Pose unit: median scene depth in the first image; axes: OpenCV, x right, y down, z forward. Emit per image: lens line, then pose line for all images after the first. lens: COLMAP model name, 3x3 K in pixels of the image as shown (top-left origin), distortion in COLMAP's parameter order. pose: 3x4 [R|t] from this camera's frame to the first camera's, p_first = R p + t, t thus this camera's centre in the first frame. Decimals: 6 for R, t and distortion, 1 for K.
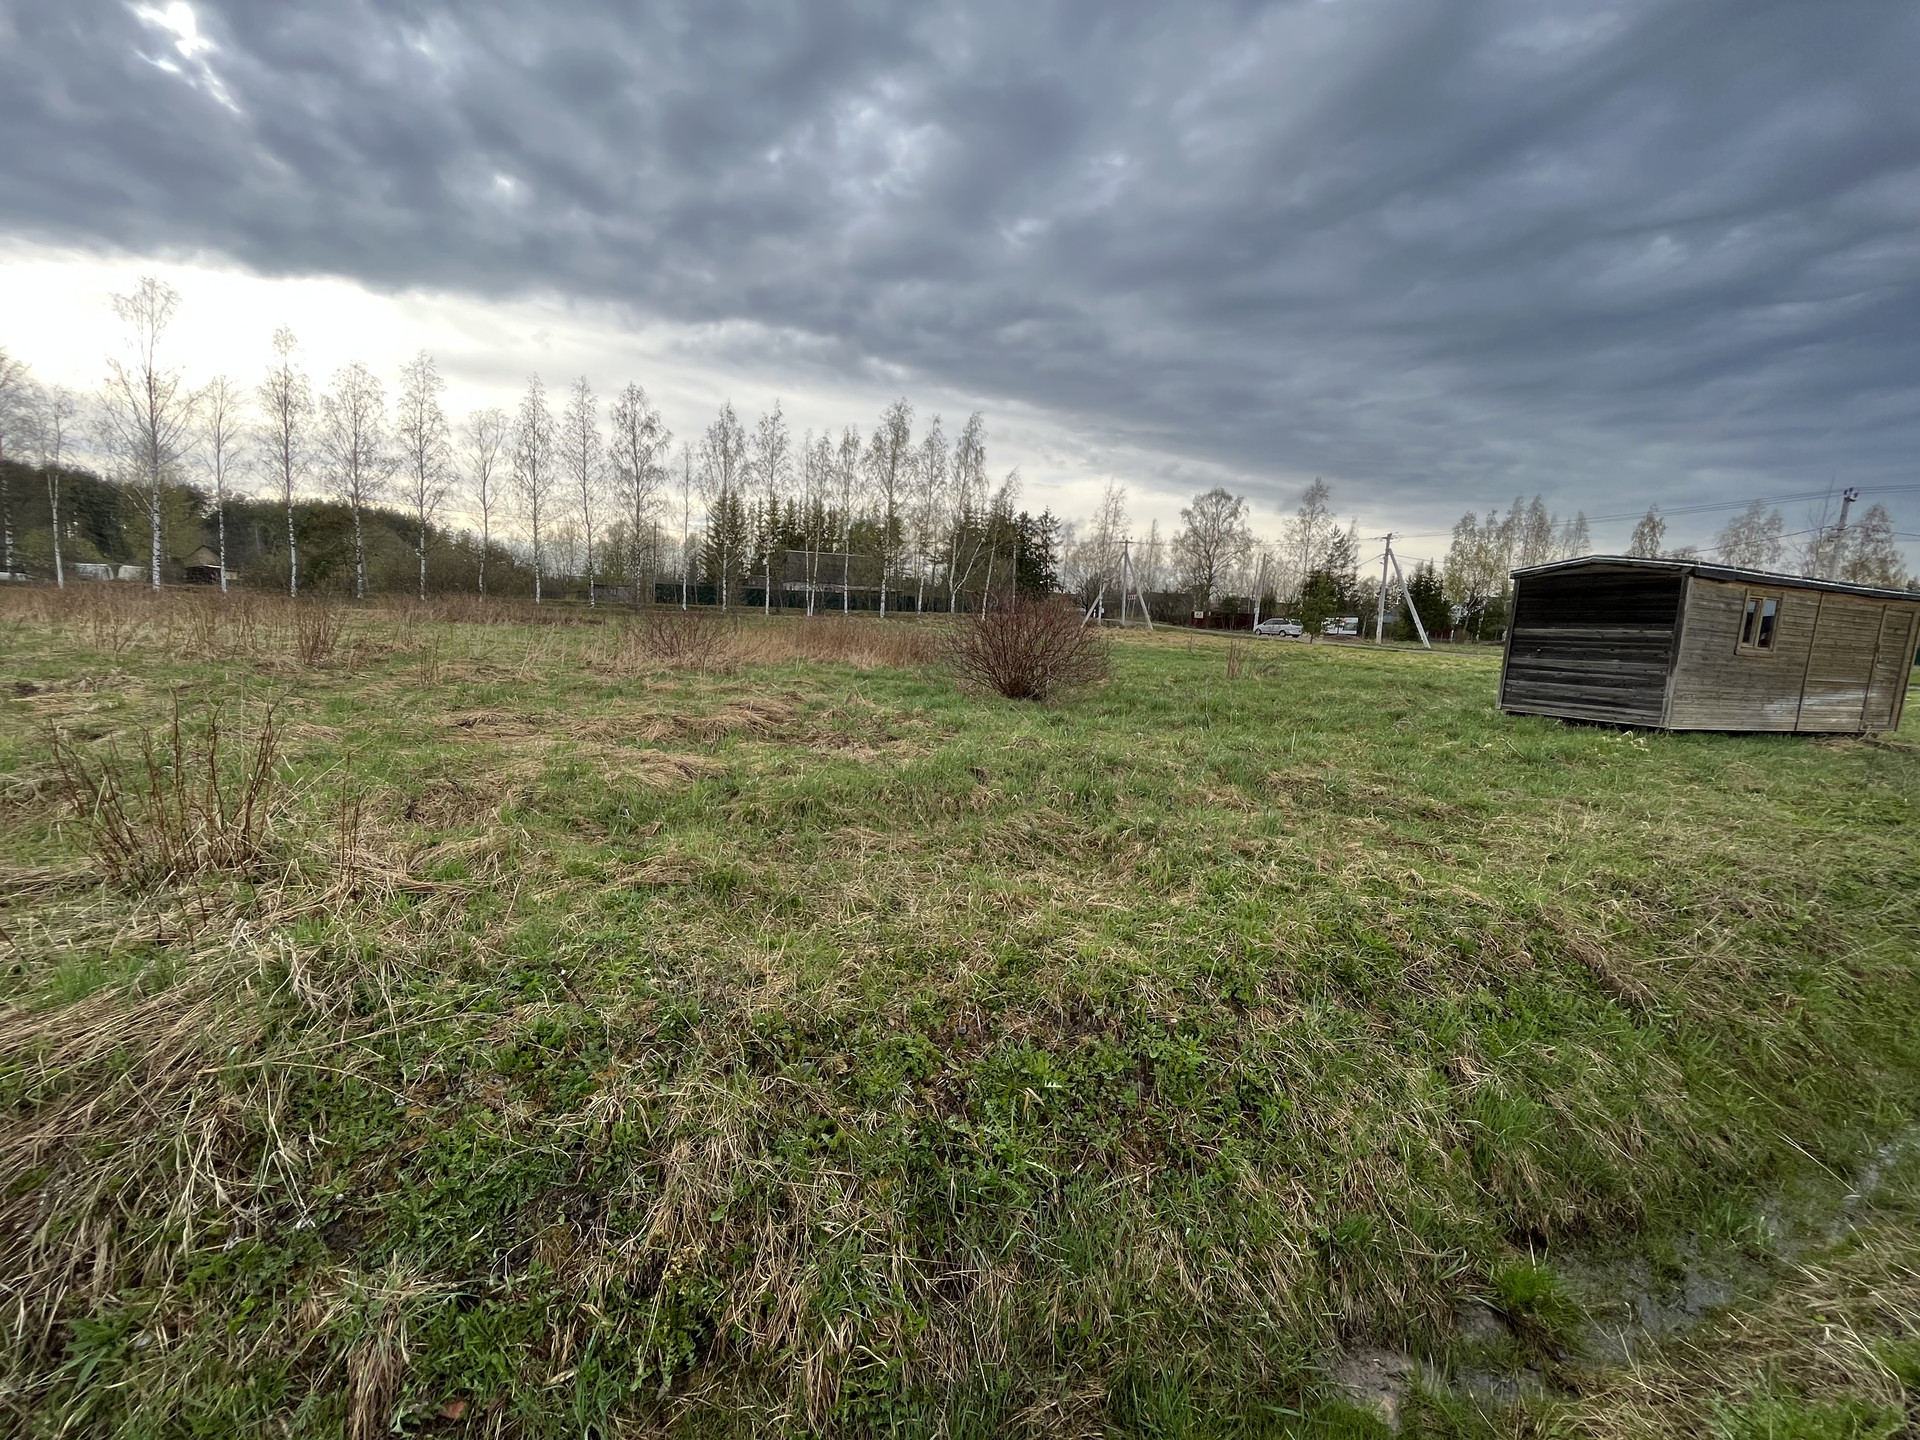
lens RADIAL K [[779.2, 0, 923.4], [0, 779.2, 751.1], [0, 0, 1]] dist [-0.004769, -0.000197]
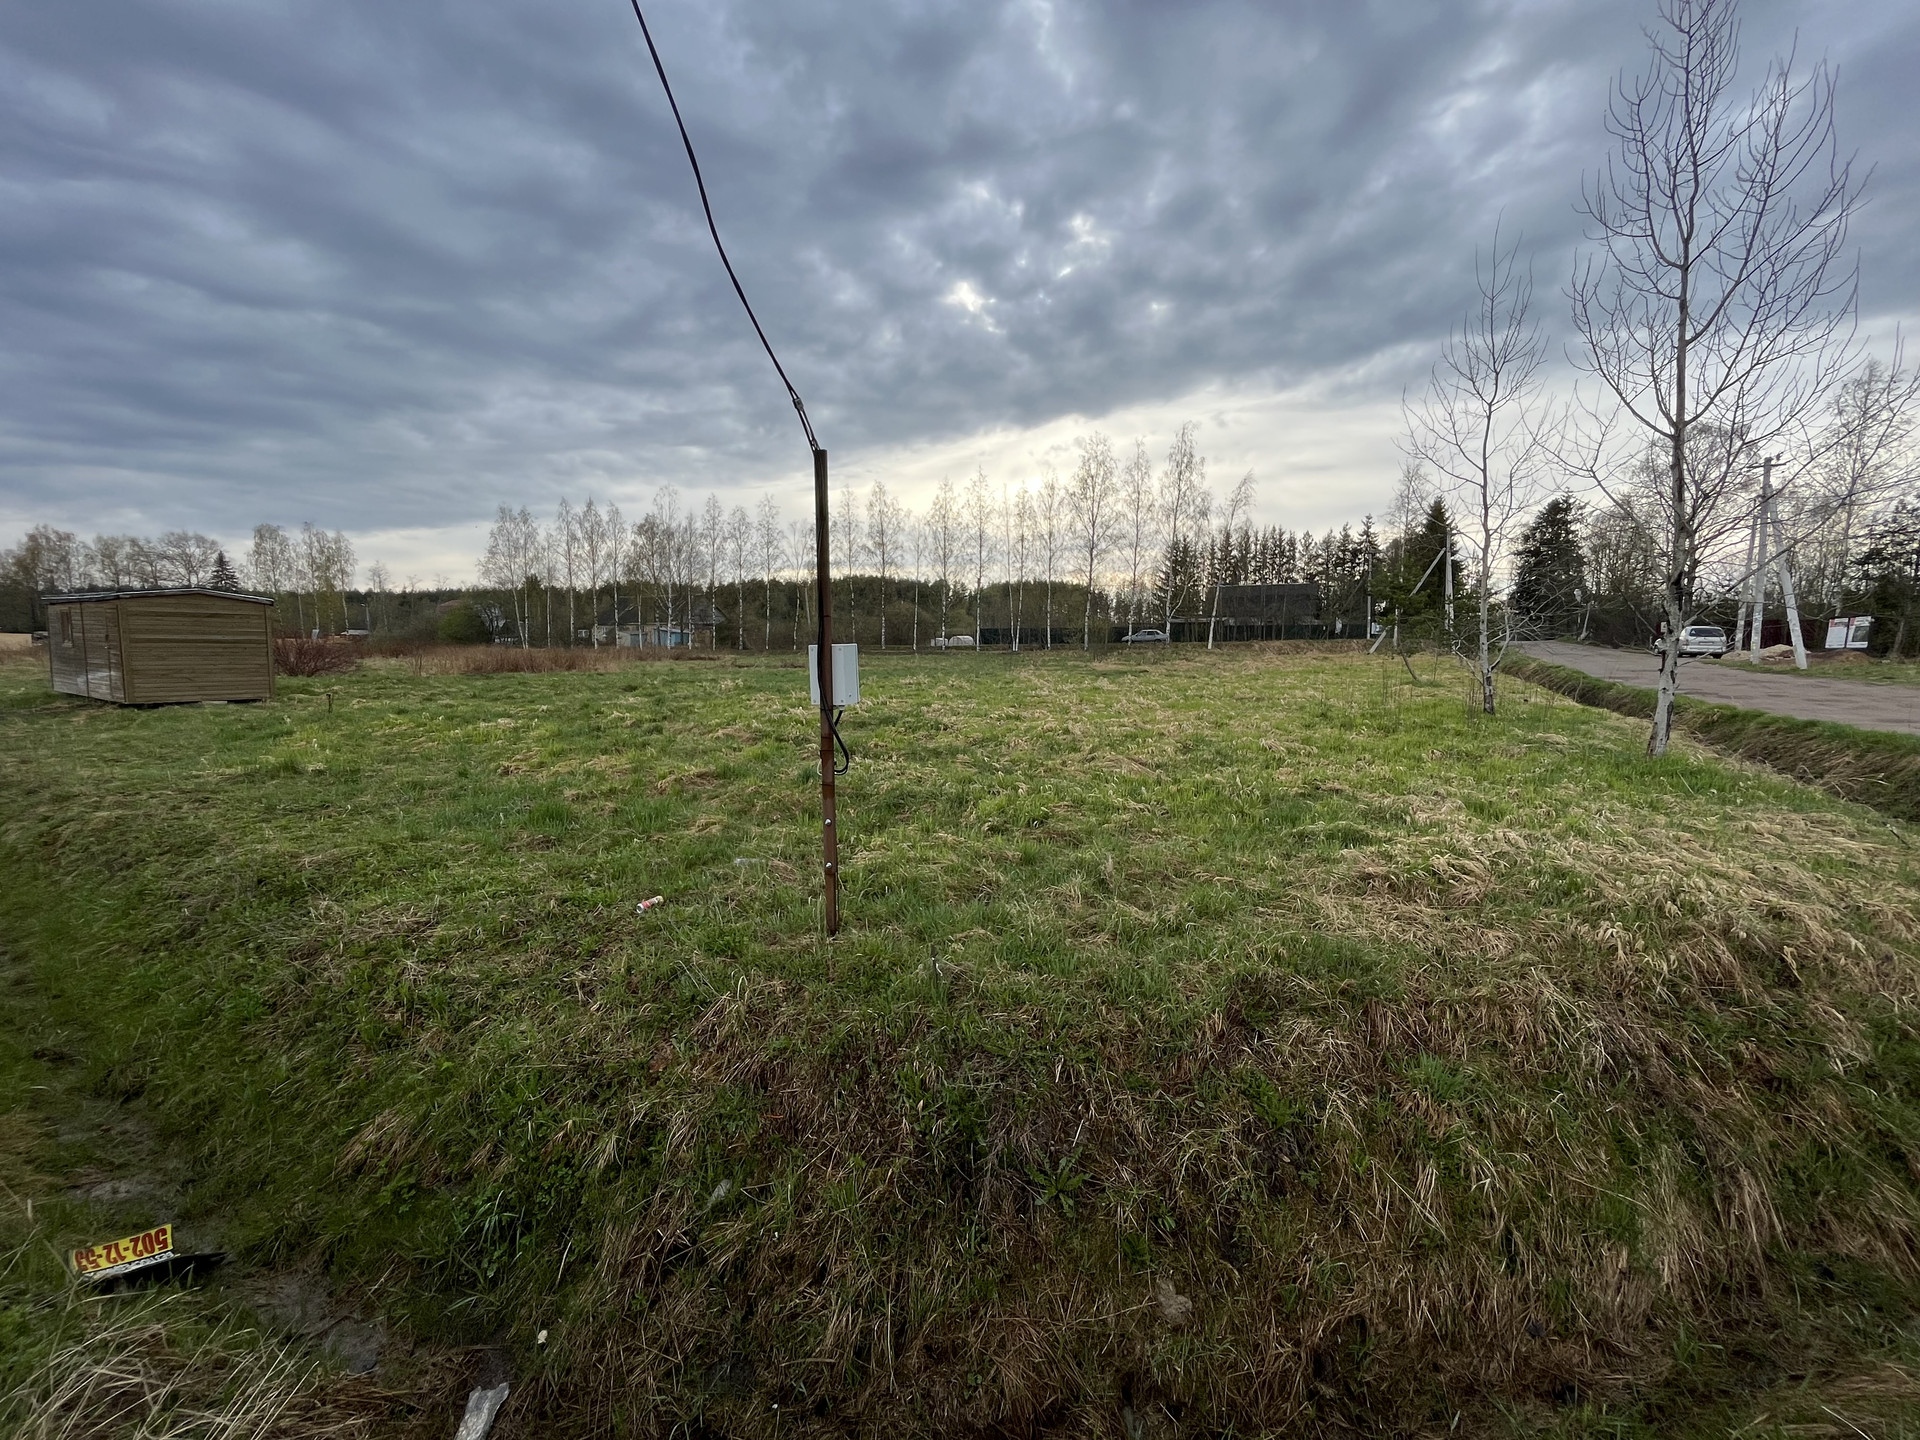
lens RADIAL K [[779.2, 0, 950.4], [0, 779.2, 647.0], [0, 0, 1]] dist [-0.004769, -0.000197]
pose [[0.638179, -0.037285, -0.768984, 1.206890], [-0.105625, 0.985141, -0.135424, -0.039788], [0.762608, 0.167649, 0.624759, 0.484059]]
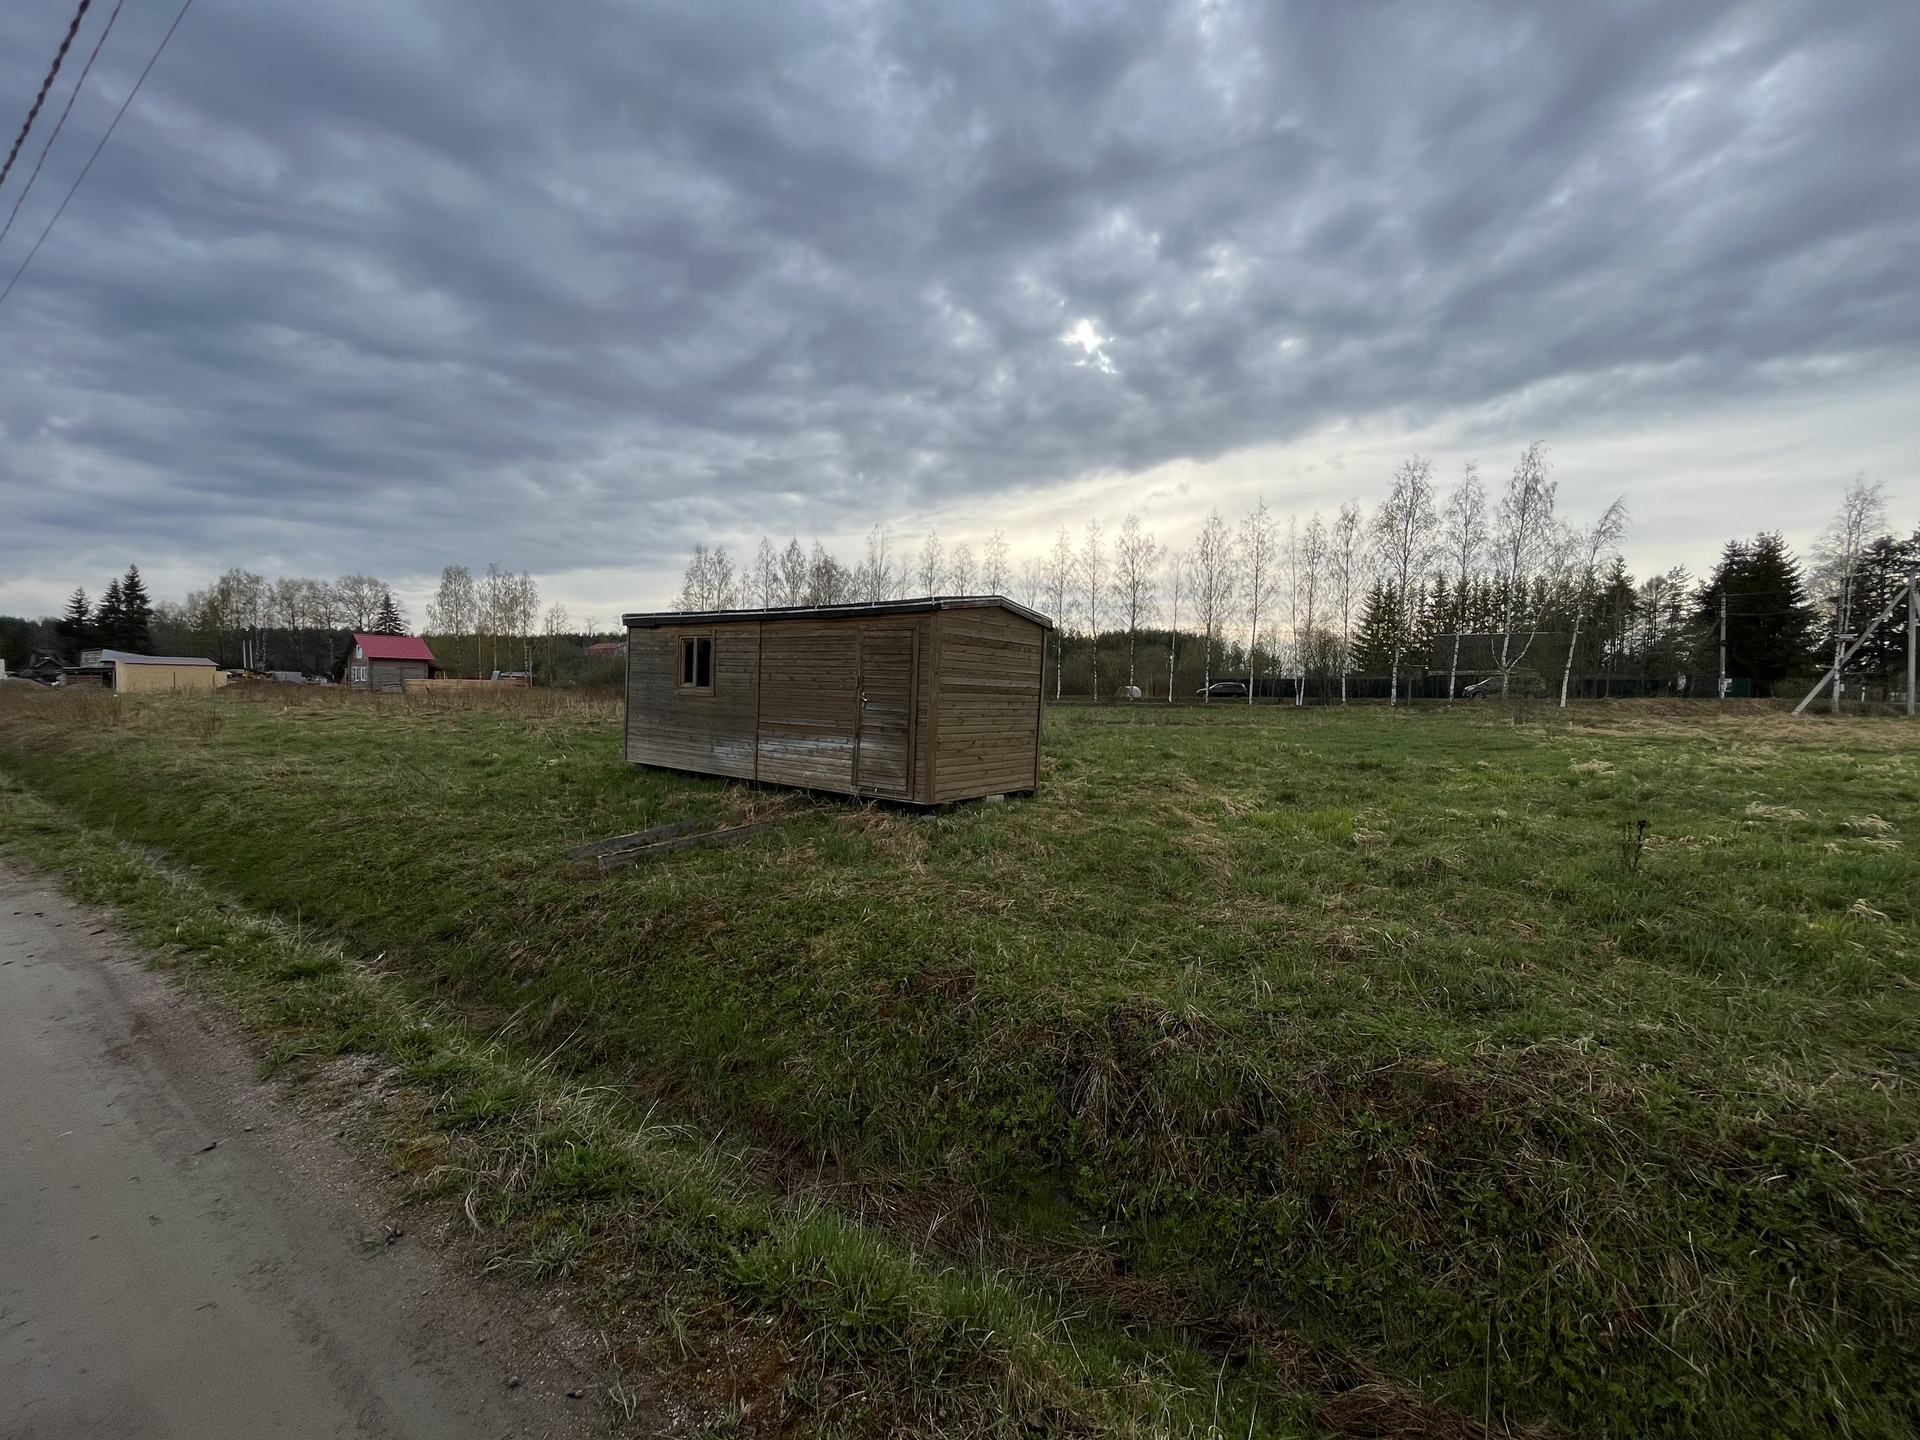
lens RADIAL K [[779.2, 0, 961.2], [0, 779.2, 718.1], [0, 0, 1]] dist [-0.004769, -0.000197]
pose [[0.574228, -0.007773, -0.818659, 0.833919], [-0.130787, 0.986242, -0.101101, -0.015186], [0.808181, 0.165125, 0.565311, 0.284524]]
